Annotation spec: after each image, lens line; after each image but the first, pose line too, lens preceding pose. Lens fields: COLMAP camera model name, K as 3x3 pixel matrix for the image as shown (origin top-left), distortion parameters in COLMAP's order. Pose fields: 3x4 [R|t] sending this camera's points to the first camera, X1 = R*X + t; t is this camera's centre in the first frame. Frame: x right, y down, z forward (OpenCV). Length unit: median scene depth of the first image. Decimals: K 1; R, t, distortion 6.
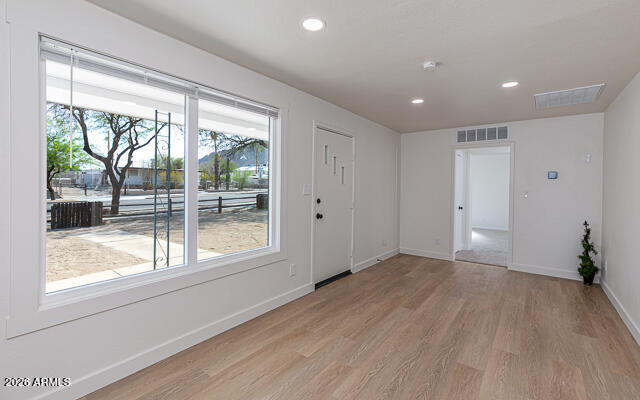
lens RADIAL K [[280.0, 0, 321.5], [0, 280.0, 189.4], [0, 0, 1]] dist [-0.000373, -0.000373]
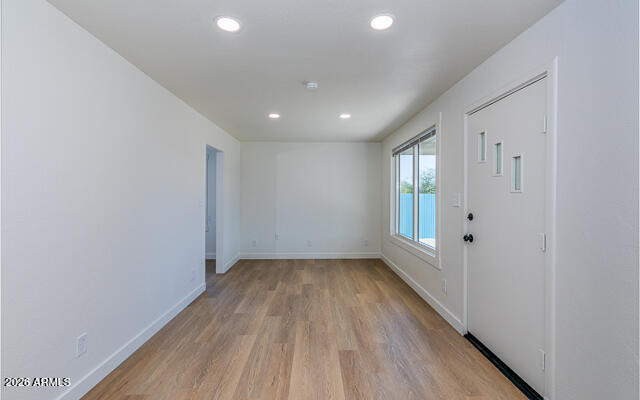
lens RADIAL K [[307.6, 0, 321.1], [0, 307.6, 199.4], [0, 0, 1]] dist [0.001291, 0.000356]
pose [[-0.784778, -0.008874, -0.619714, 0.784085], [-0.022254, 0.999656, 0.013867, -0.005194], [0.619378, 0.024674, -0.784705, 1.405873]]
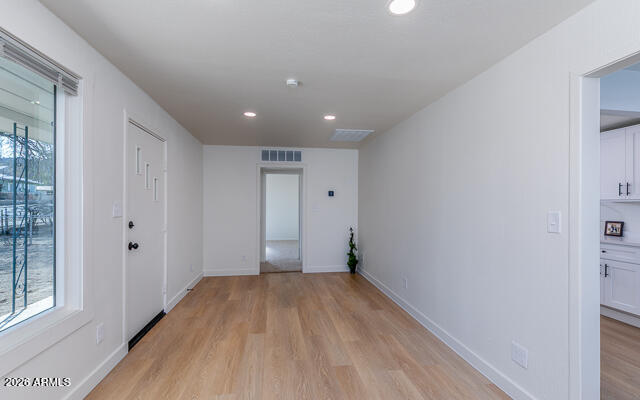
lens RADIAL K [[286.1, 0, 317.0], [0, 286.1, 204.0], [0, 0, 1]] dist [0.000364, 0.000147]
pose [[0.700457, -0.009345, 0.713634, -0.202578], [0.011295, 0.999934, 0.002008, -0.007589], [-0.713606, 0.006654, 0.700516, 0.158199]]
